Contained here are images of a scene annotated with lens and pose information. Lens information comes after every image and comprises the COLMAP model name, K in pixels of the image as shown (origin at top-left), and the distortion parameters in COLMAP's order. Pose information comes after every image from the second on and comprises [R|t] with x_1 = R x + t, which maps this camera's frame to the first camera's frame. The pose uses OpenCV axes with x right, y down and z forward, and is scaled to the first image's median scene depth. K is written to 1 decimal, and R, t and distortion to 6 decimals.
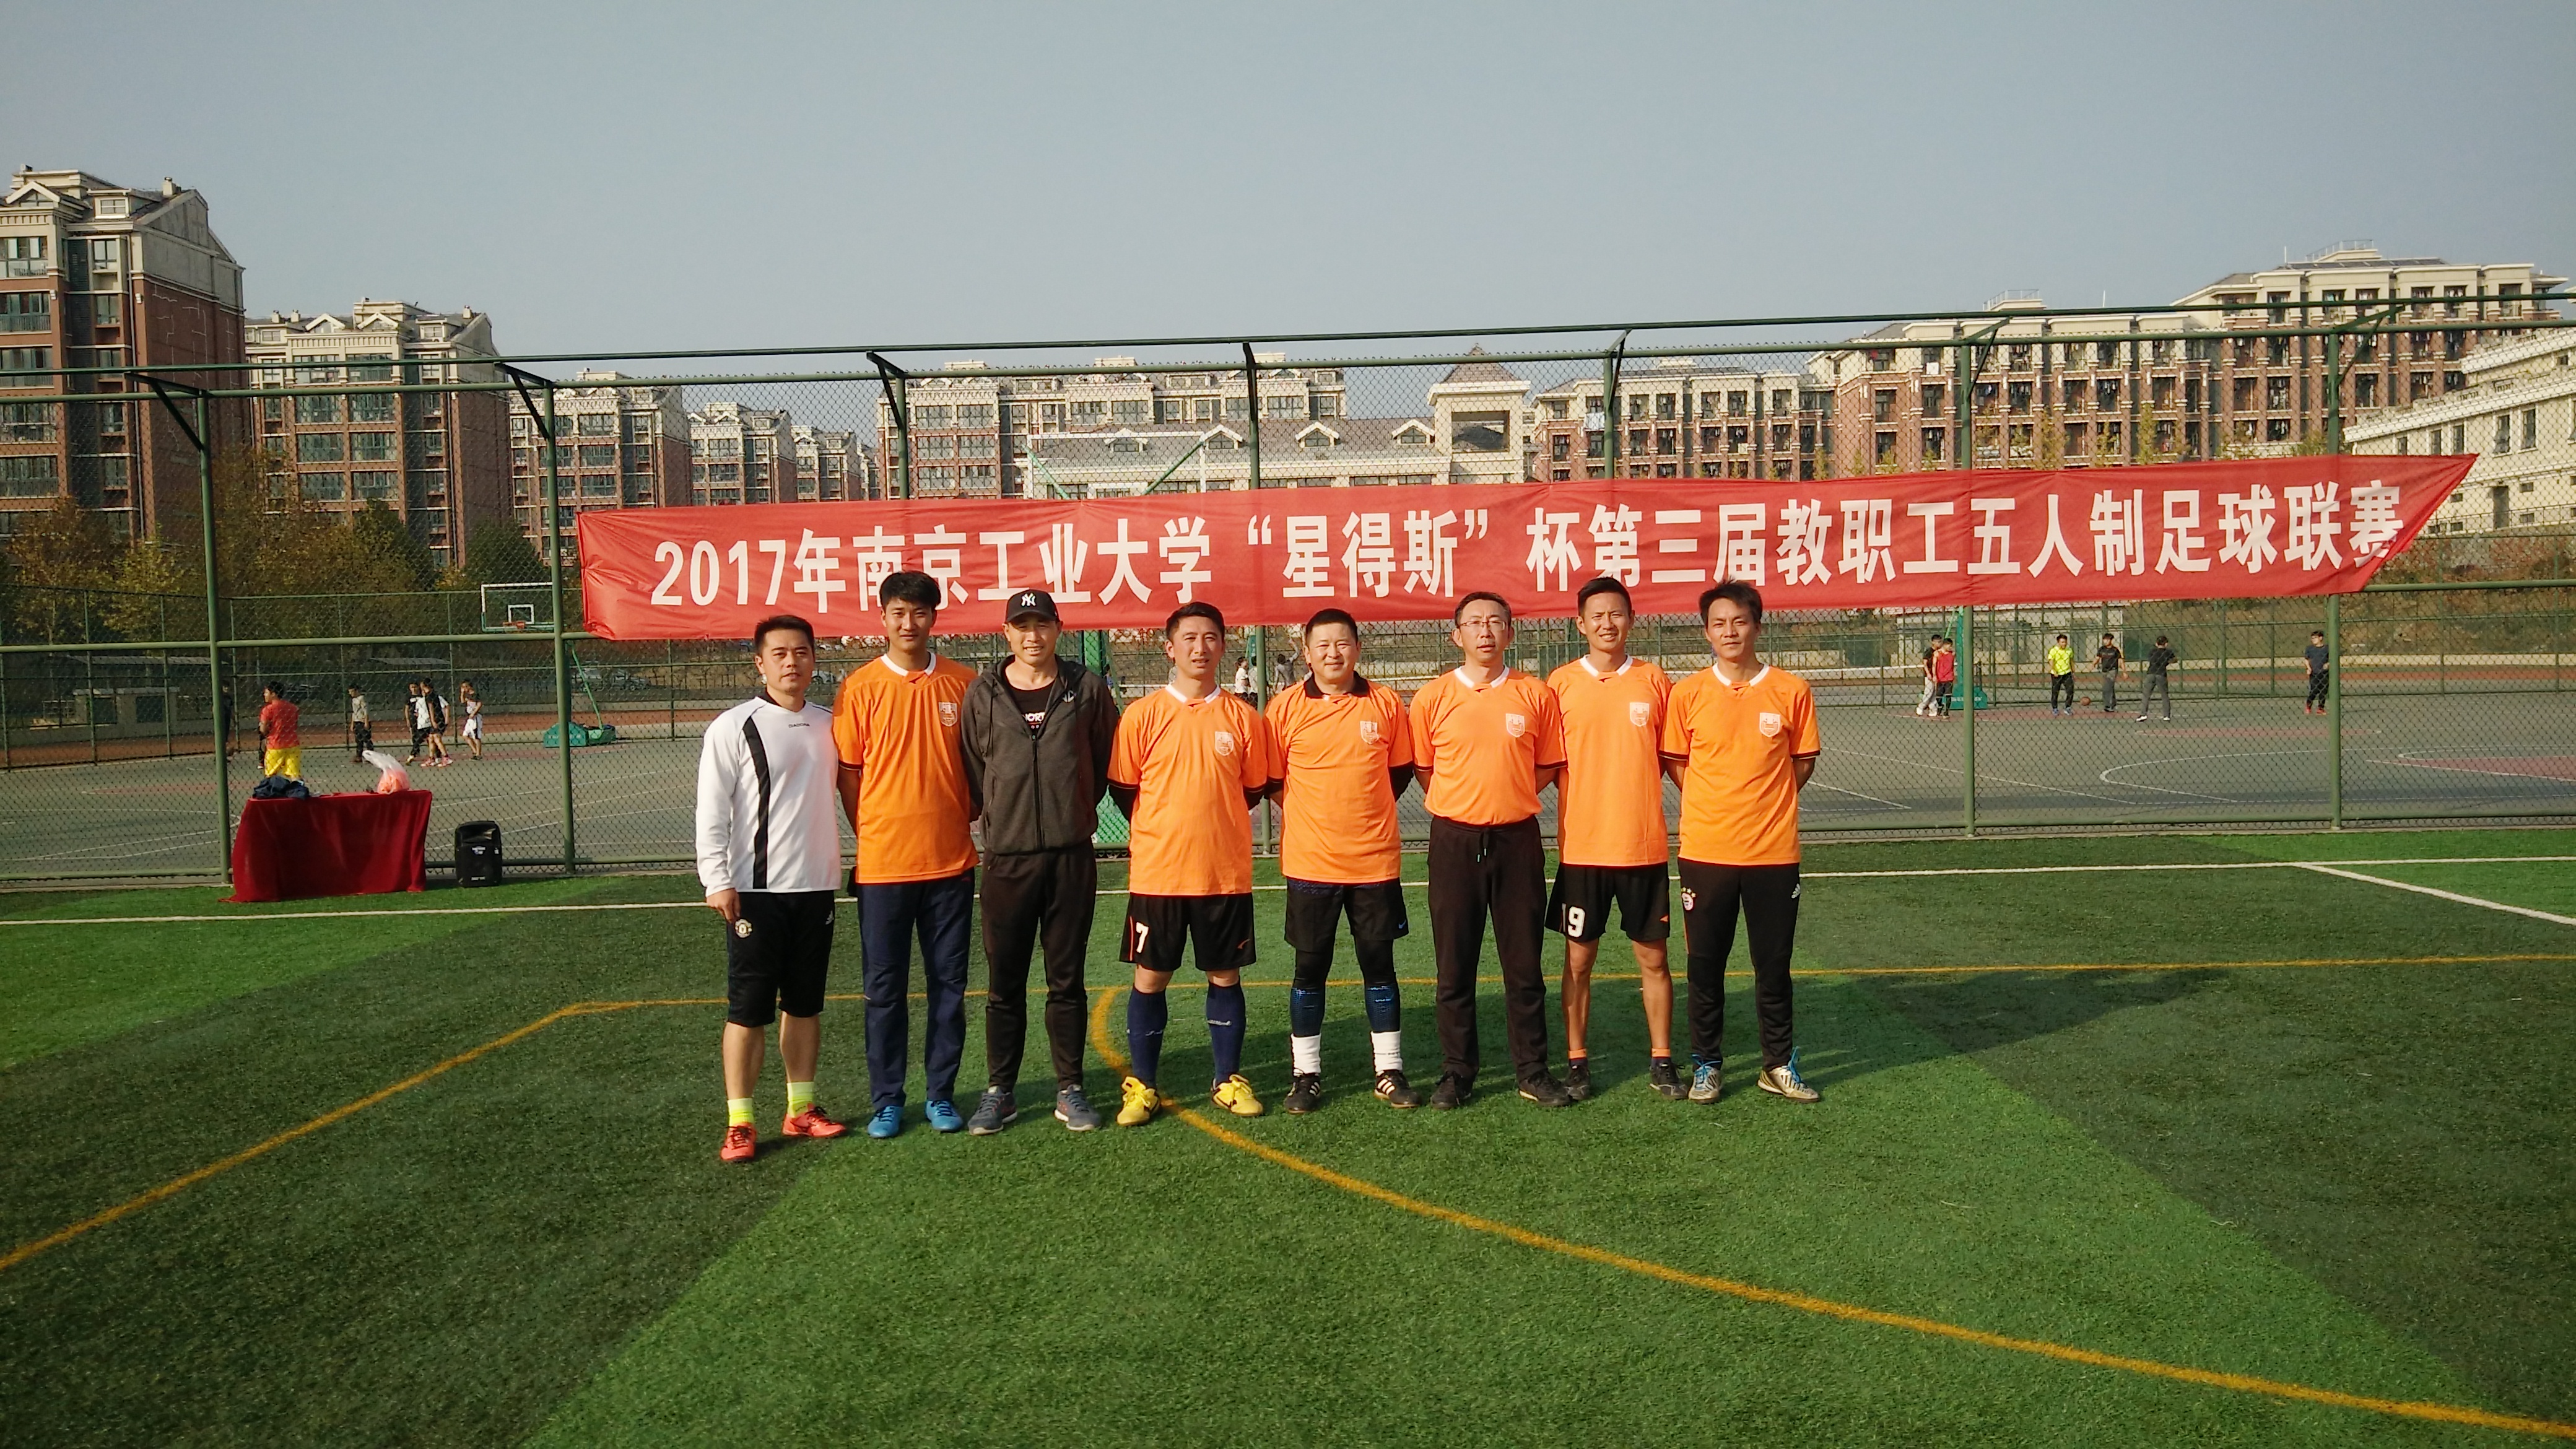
lens RADIAL K [[1878.7, 0, 1288.0], [0, 1878.7, 724.5], [0, 0, 1]] dist [0.180031, -0.000635]
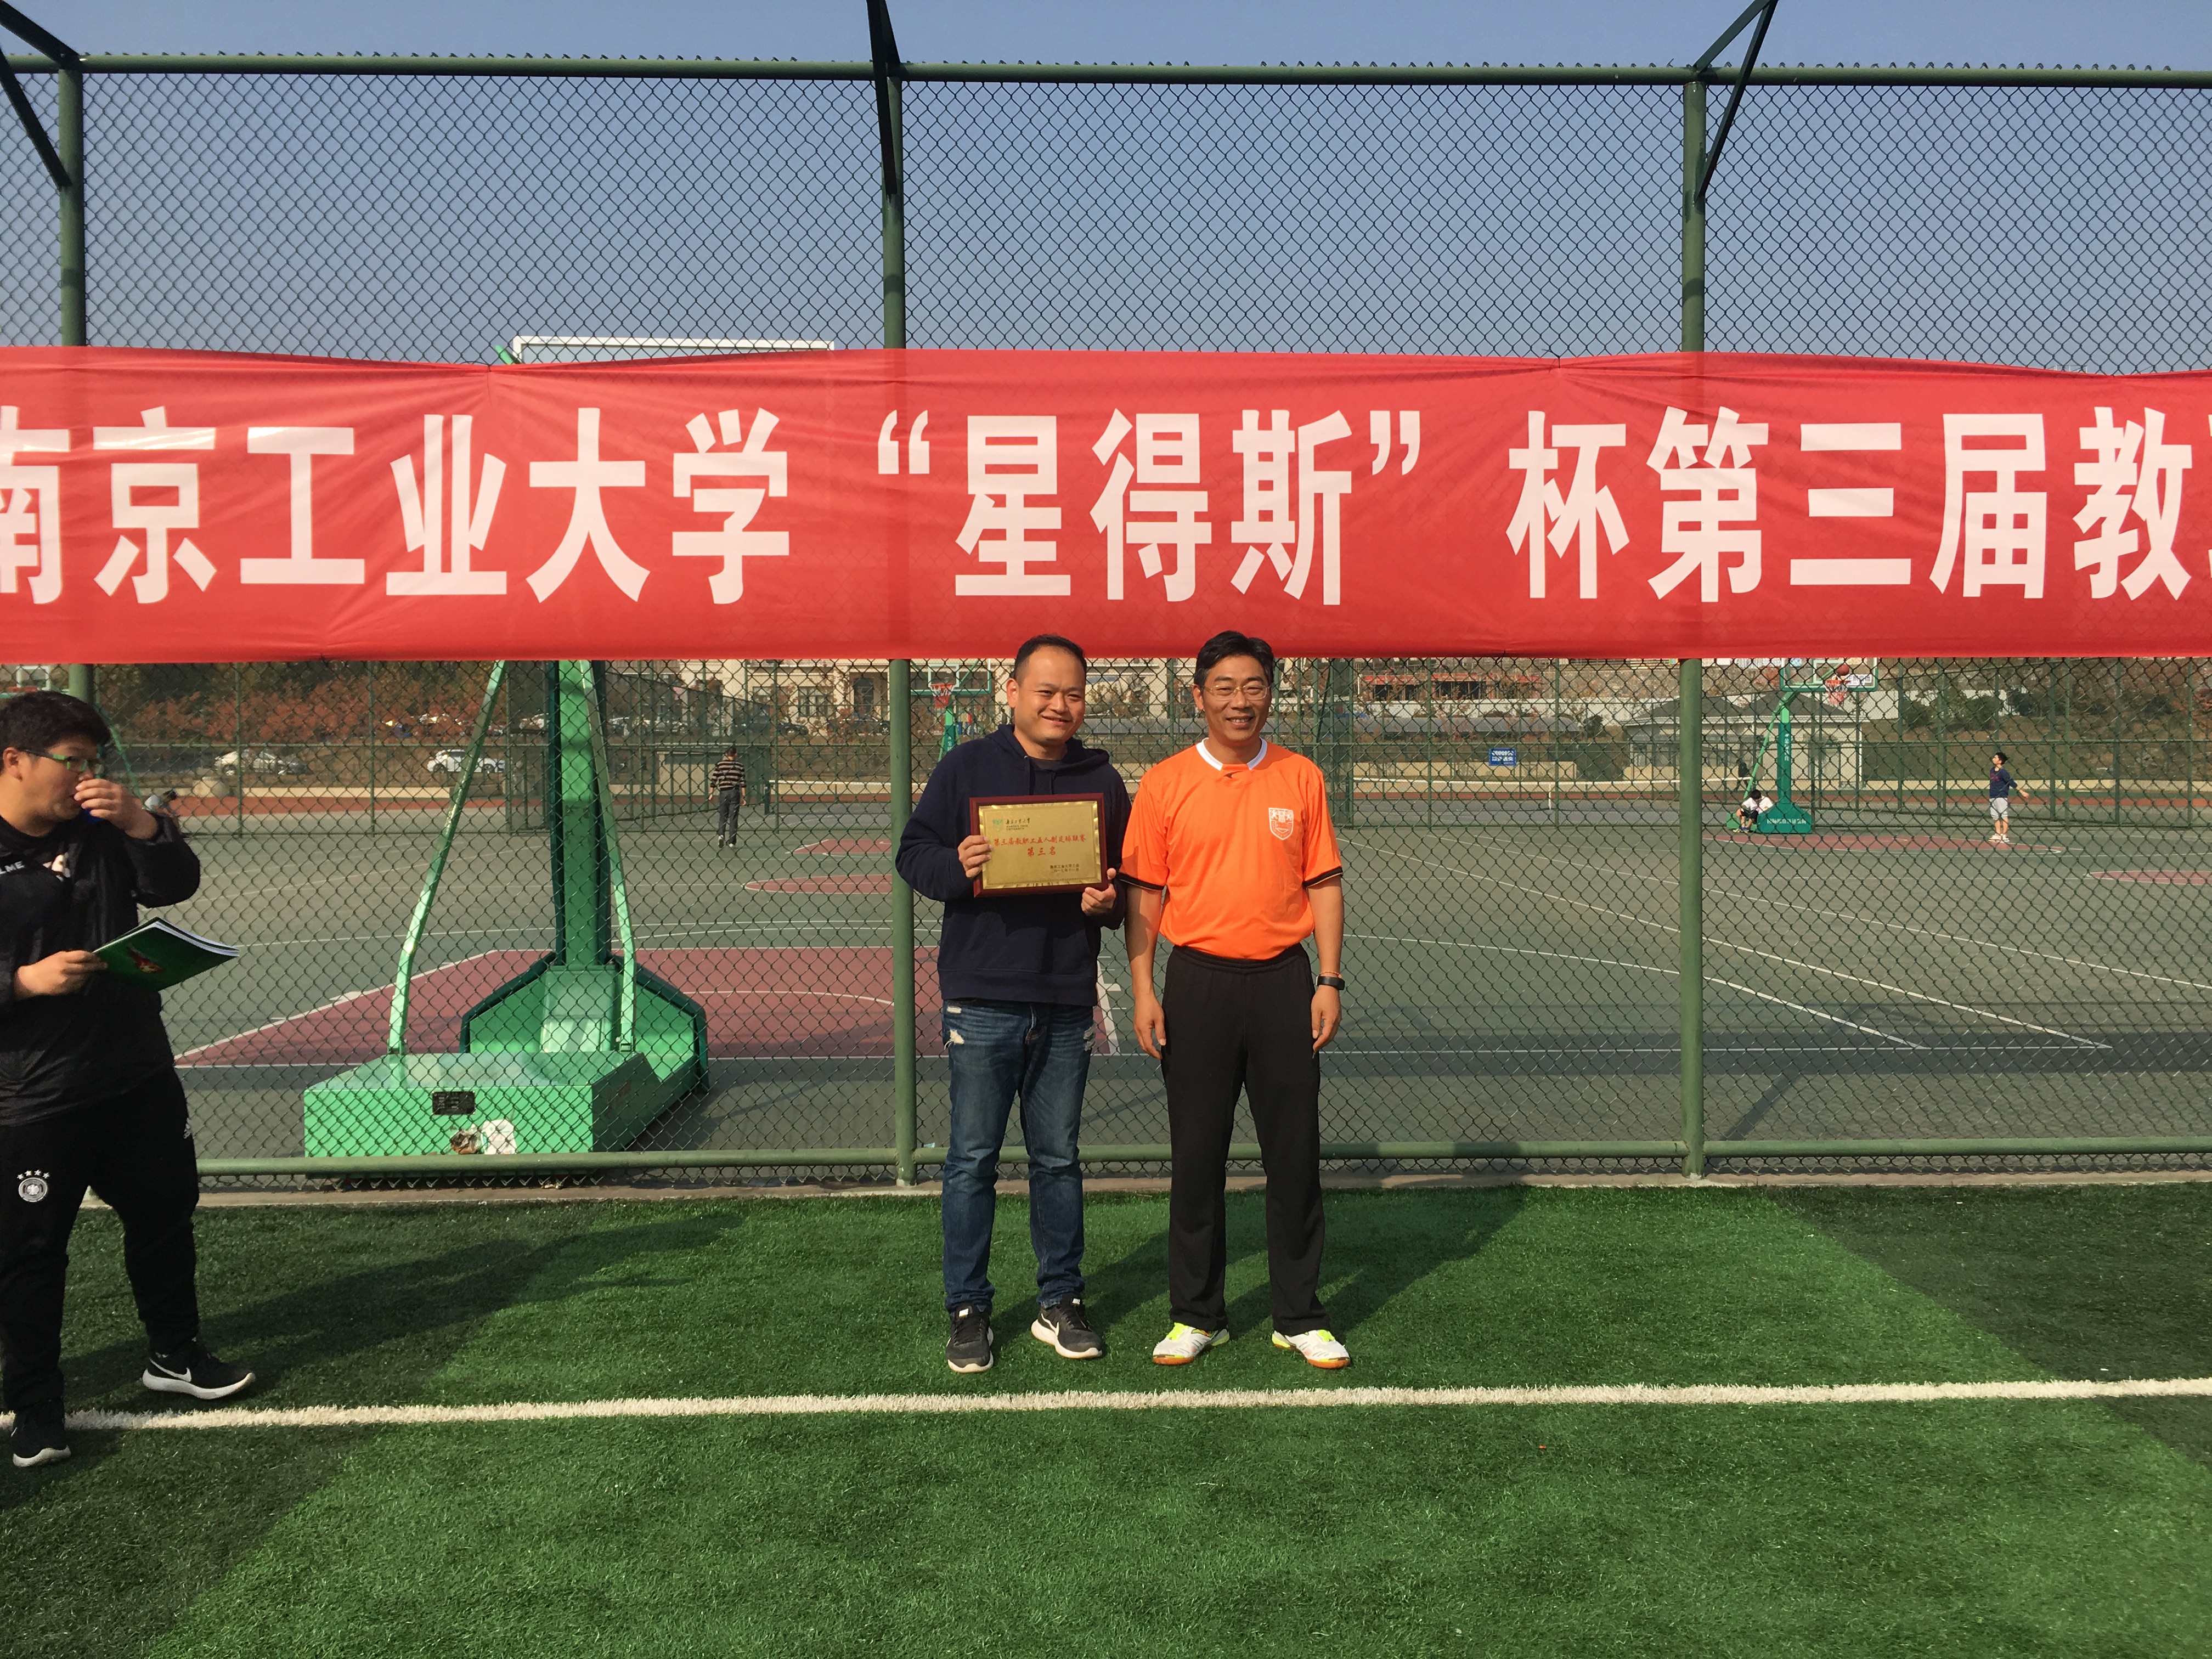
lens RADIAL K [[1896.4, 0, 1093.6], [0, 1896.4, 803.3], [0, 0, 1]] dist [0.080702, -0.105795]
pose [[0.998560, 0.021562, 0.049132, 0.009116], [-0.021014, 0.999712, -0.011628, -0.015092], [-0.049369, 0.010578, 0.998725, 0.556829]]
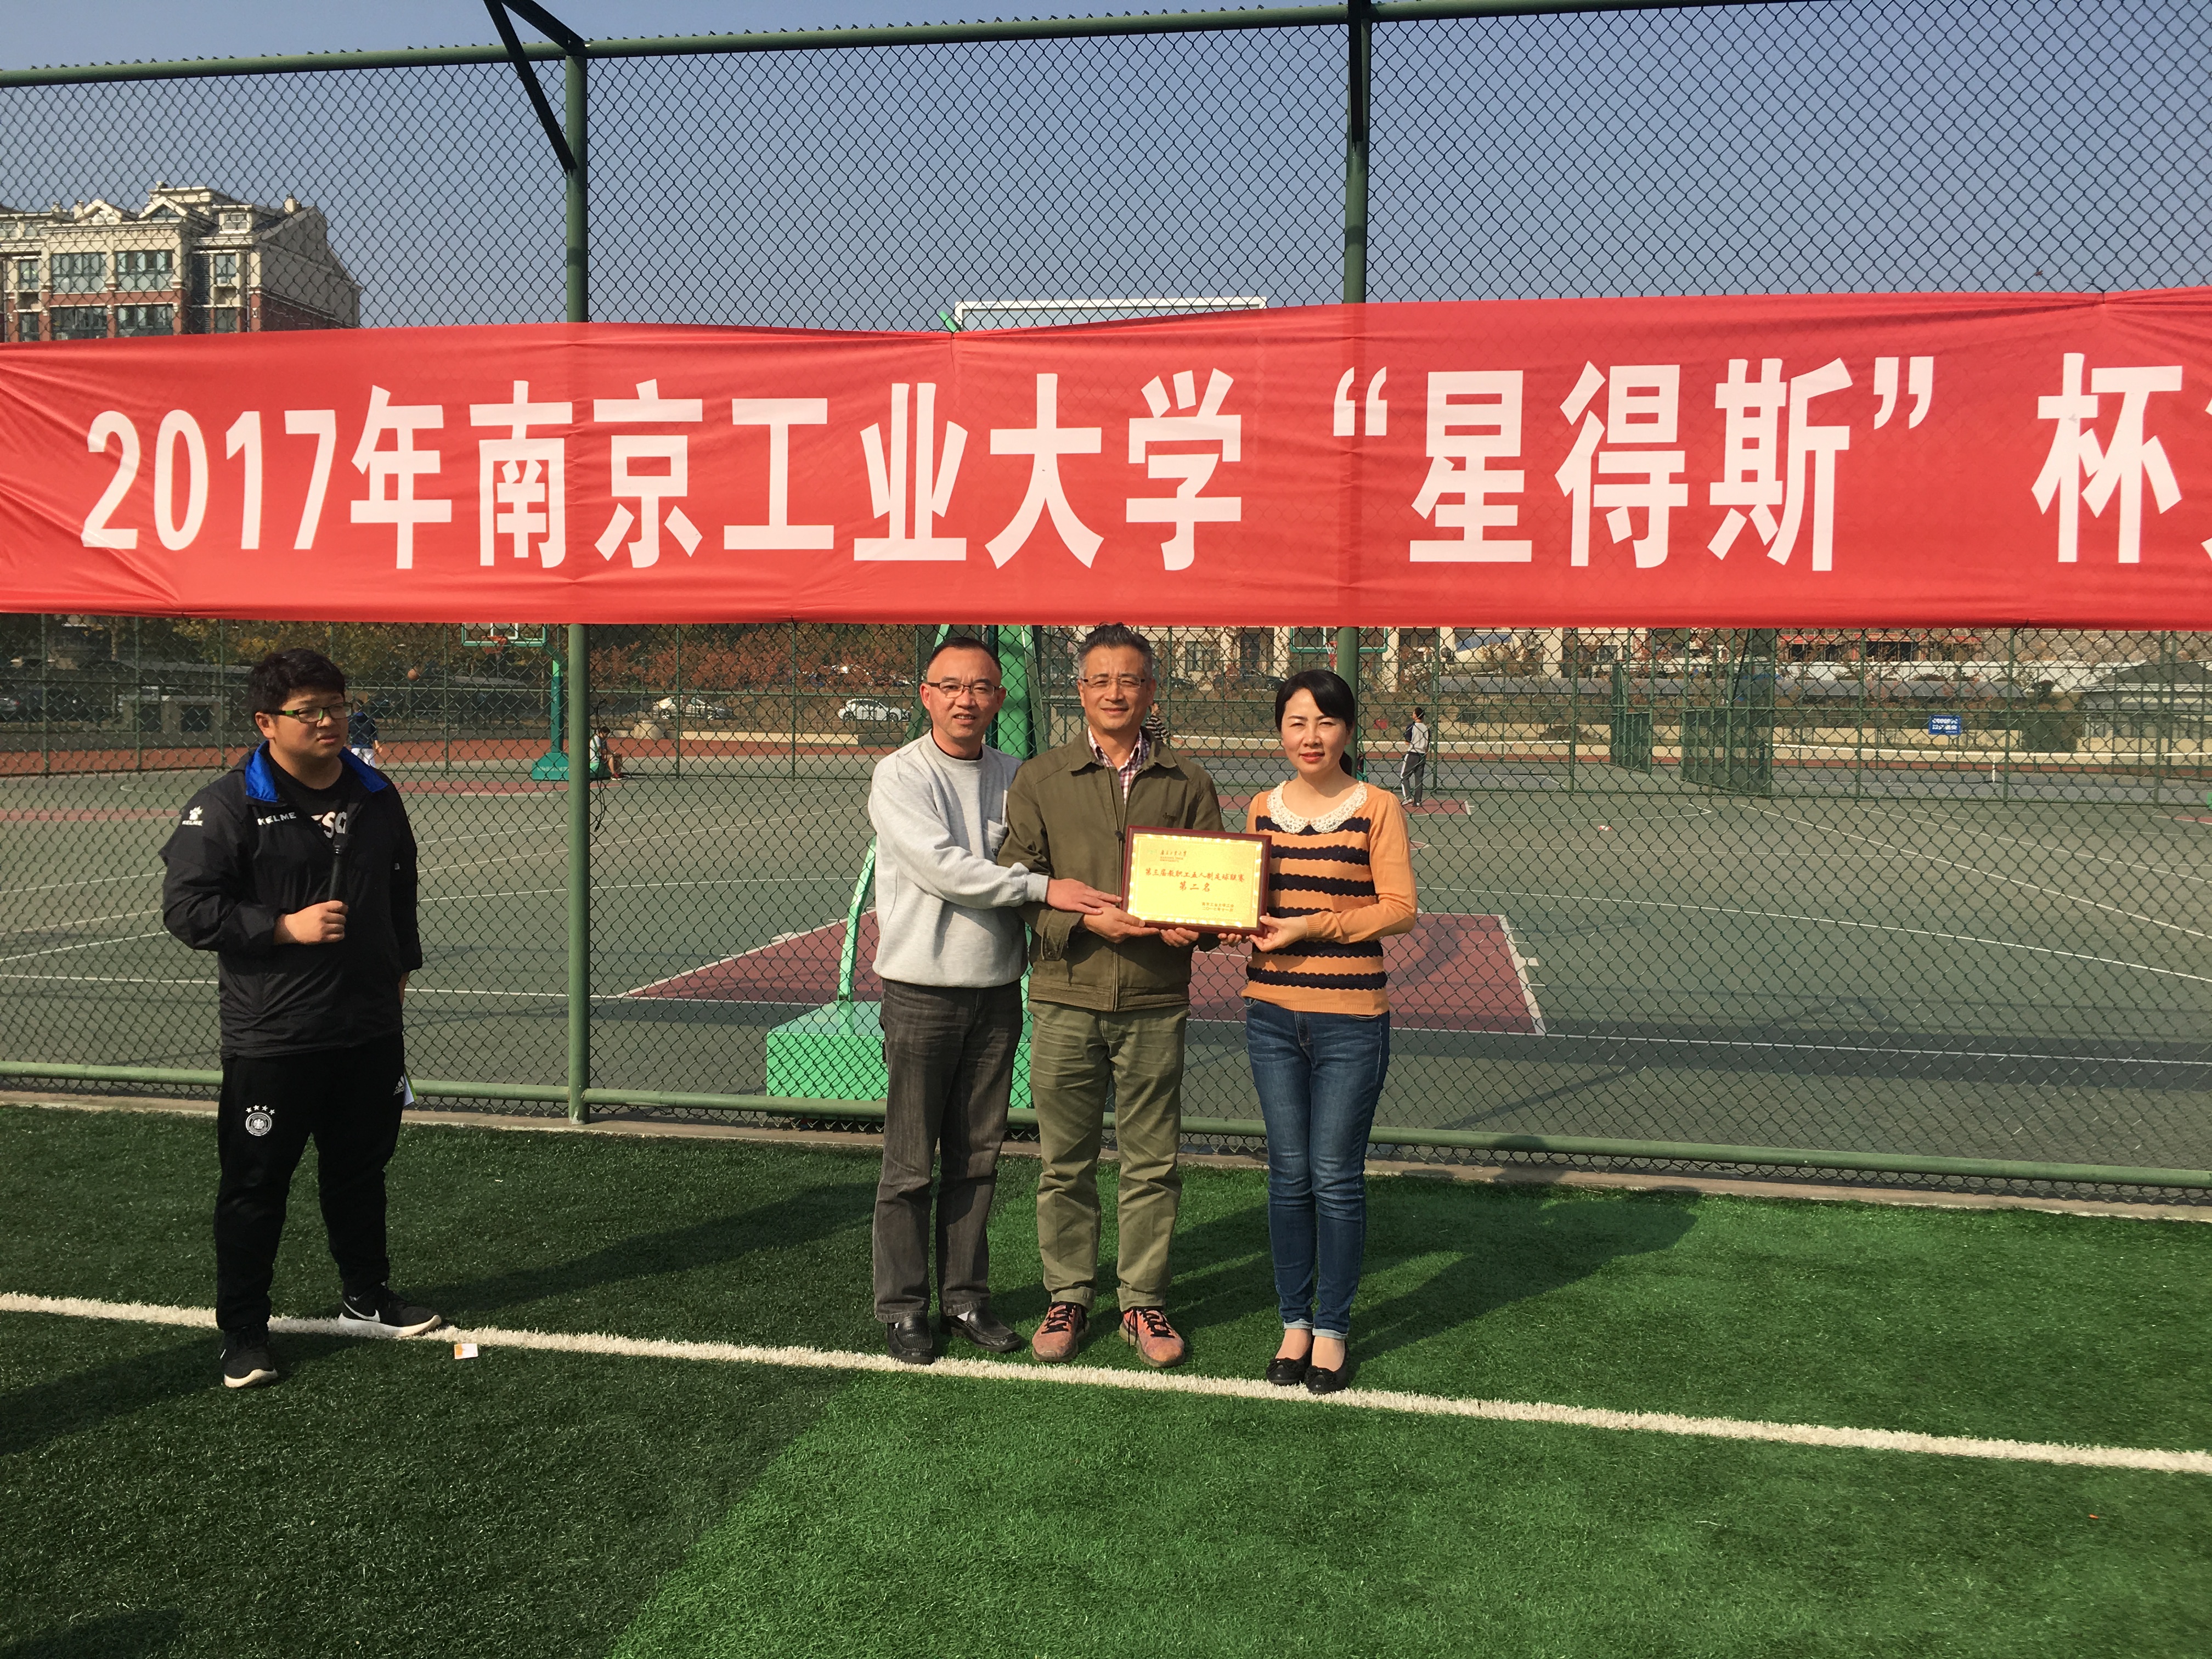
lens RADIAL K [[1887.0, 0, 1100.2], [0, 1887.0, 806.2], [0, 0, 1]] dist [0.100785, -0.136357]
pose [[0.988247, 0.047770, -0.145207, -0.006751], [-0.045326, 0.998770, 0.020098, -0.018081], [0.145988, -0.013280, 0.989197, 0.567202]]
